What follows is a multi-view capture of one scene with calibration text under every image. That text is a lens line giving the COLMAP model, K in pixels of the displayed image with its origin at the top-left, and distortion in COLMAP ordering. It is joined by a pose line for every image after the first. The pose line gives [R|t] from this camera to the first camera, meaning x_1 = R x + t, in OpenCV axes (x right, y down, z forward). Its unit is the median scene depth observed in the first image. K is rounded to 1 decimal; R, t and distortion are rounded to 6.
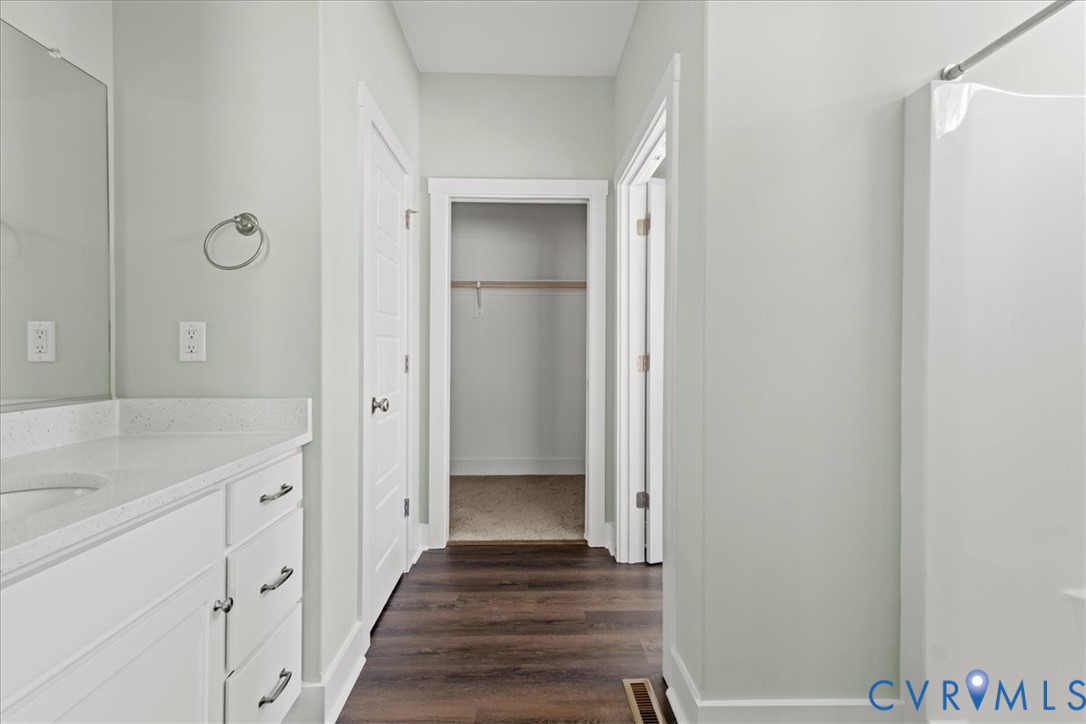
lens RADIAL K [[494.8, 0, 541.4], [0, 494.8, 350.1], [0, 0, 1]] dist [0.017464, -0.002365]
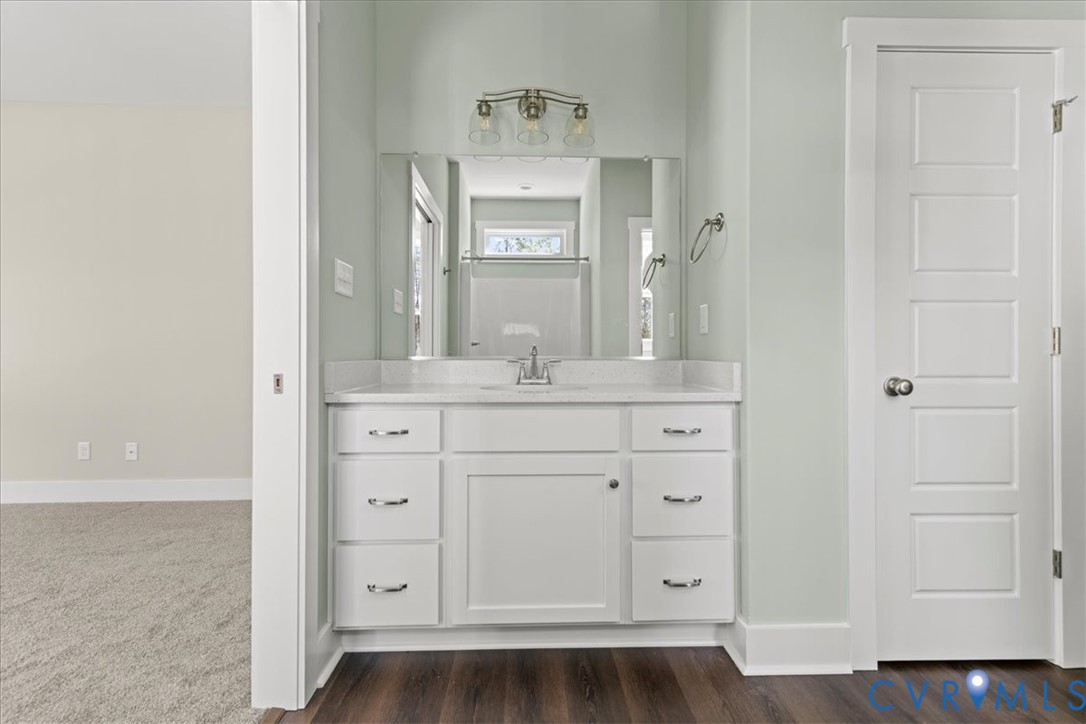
lens RADIAL K [[506.7, 0, 543.4], [0, 506.7, 361.5], [0, 0, 1]] dist [0.006241, 0.000547]
pose [[-0.006985, -0.007421, -0.999948, 0.411115], [-0.010943, 0.999913, -0.007344, 0.069294], [0.999916, 0.010891, -0.007065, 0.351114]]
